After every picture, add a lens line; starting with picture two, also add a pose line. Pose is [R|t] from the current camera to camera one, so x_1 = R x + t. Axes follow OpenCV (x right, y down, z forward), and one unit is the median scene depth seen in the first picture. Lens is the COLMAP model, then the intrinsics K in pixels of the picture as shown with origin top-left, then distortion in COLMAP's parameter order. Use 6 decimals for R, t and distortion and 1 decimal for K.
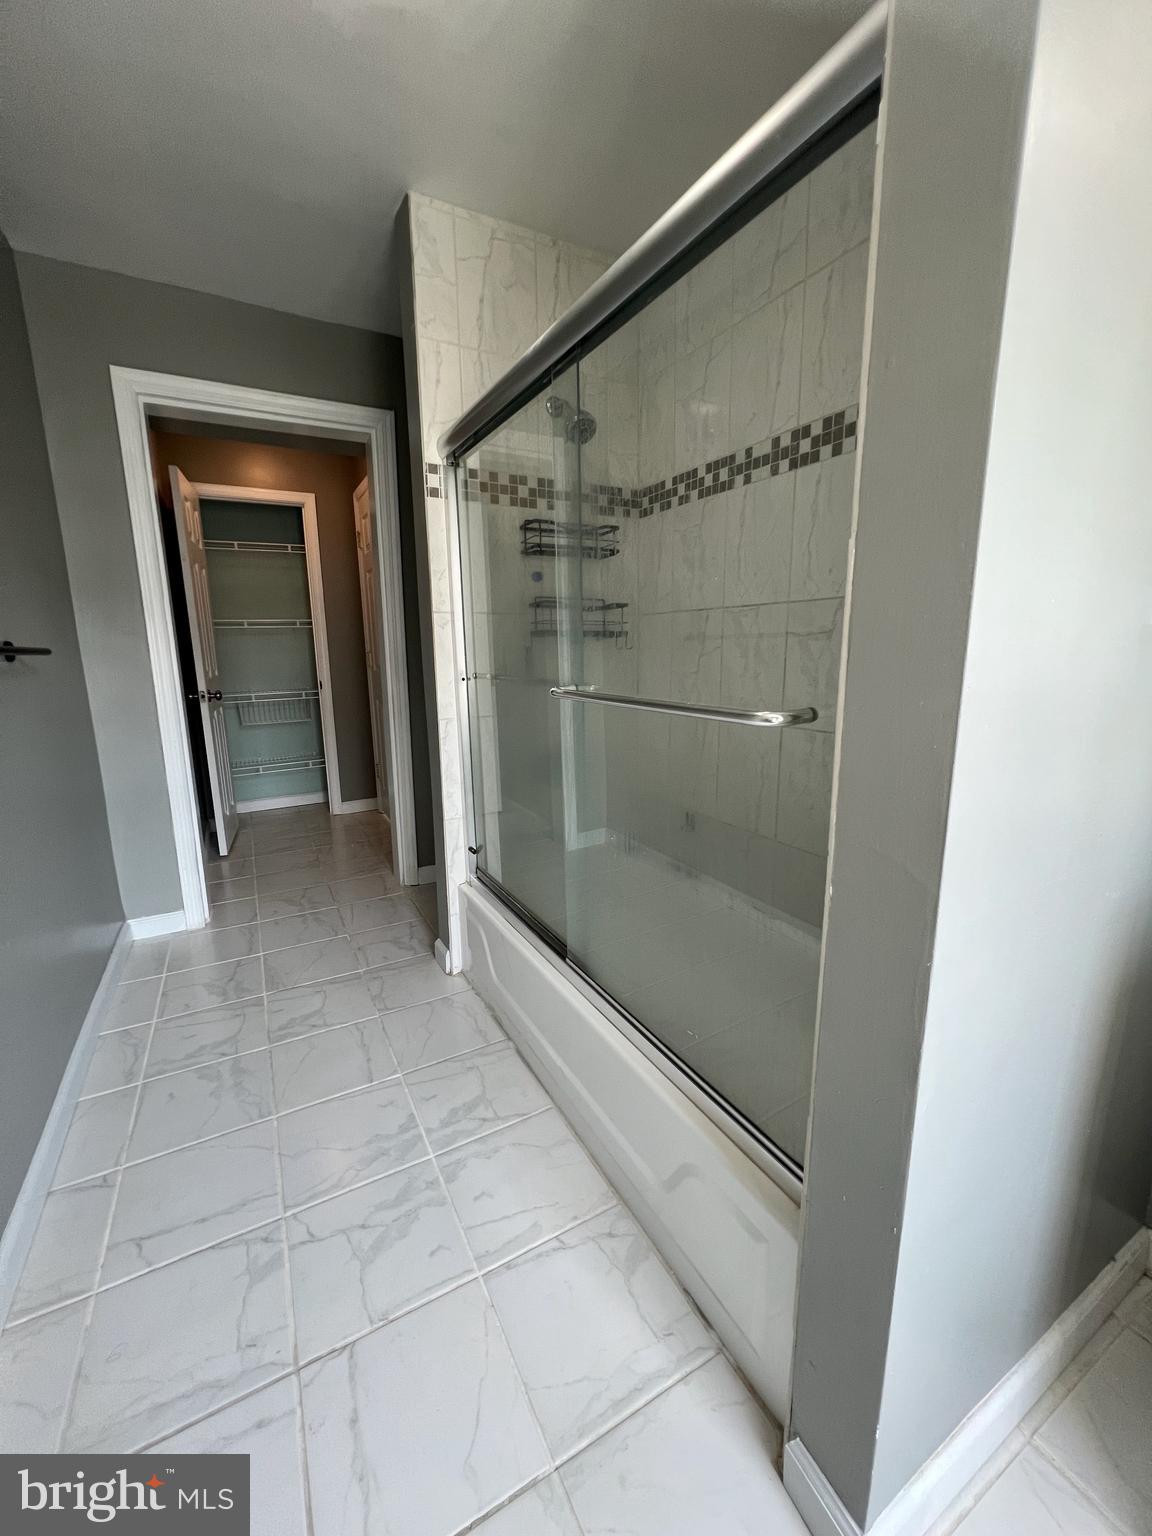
lens RADIAL K [[621.9, 0, 581.9], [0, 621.9, 768.1], [0, 0, 1]] dist [-0.003905, 0.000912]
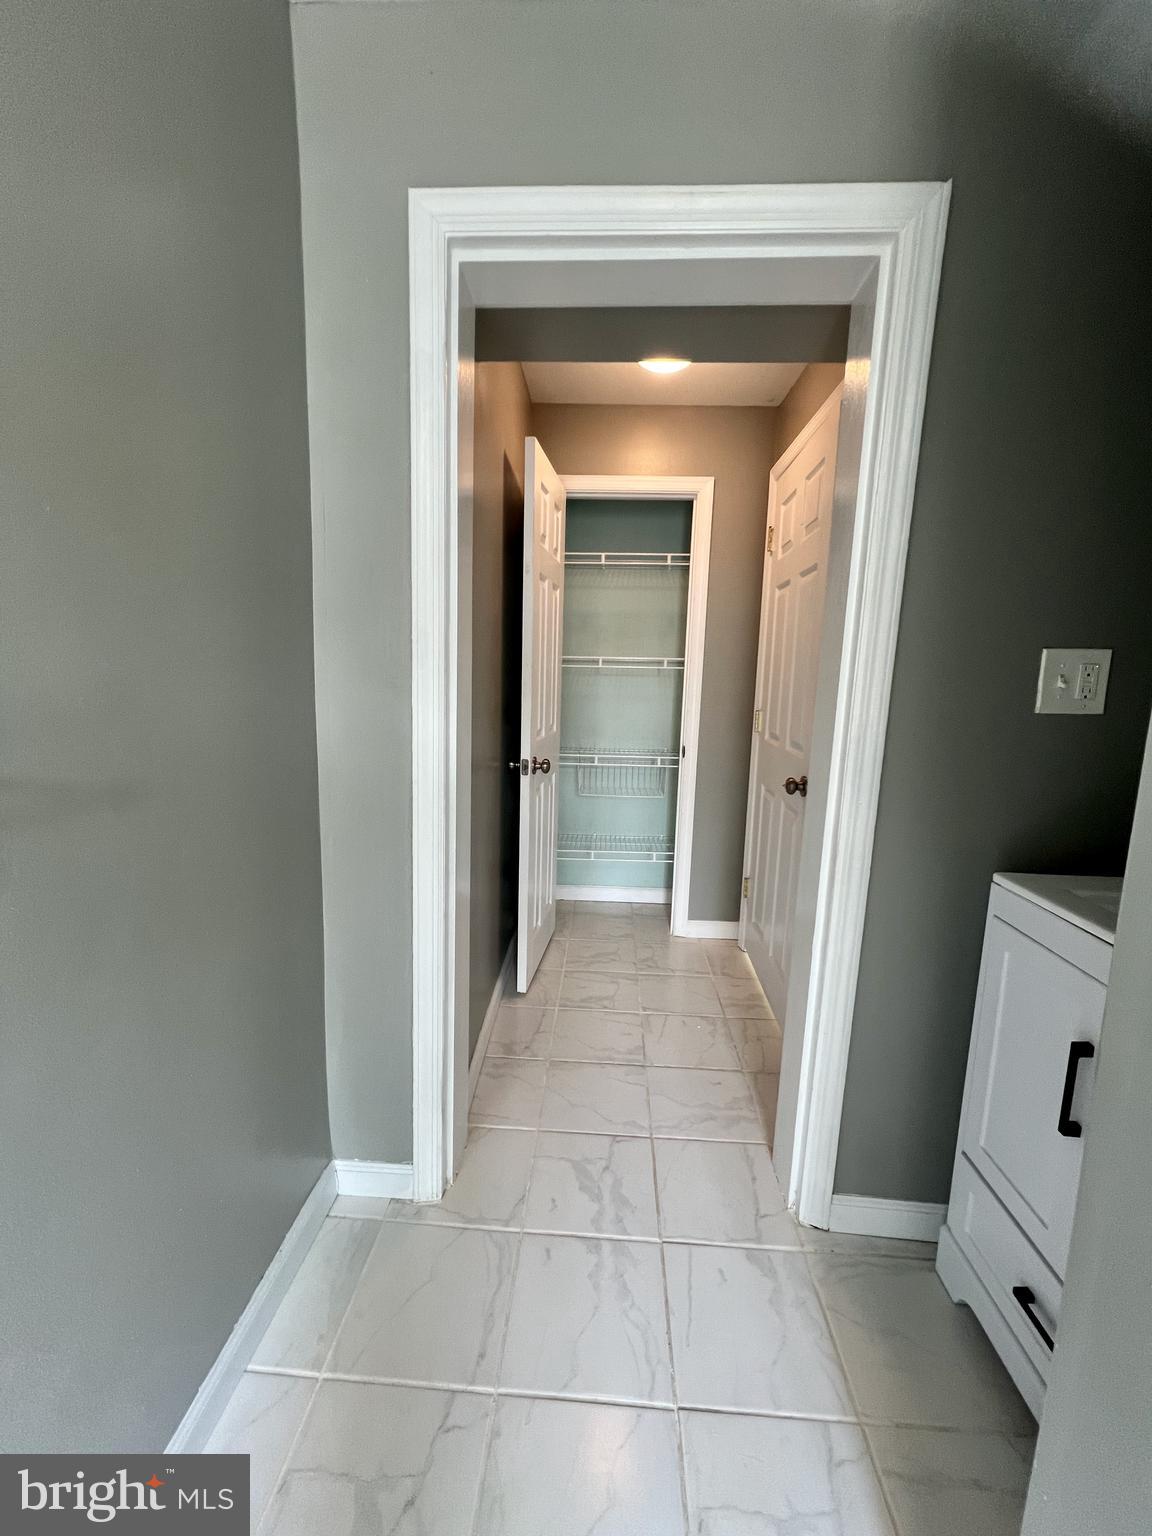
lens RADIAL K [[621.9, 0, 572.6], [0, 621.9, 768.6], [0, 0, 1]] dist [-0.003905, 0.000912]
pose [[0.846590, 0.114751, -0.519728, -0.172466], [-0.140809, 0.989978, -0.010788, -0.095816], [0.513282, 0.082316, 0.854263, 0.366652]]
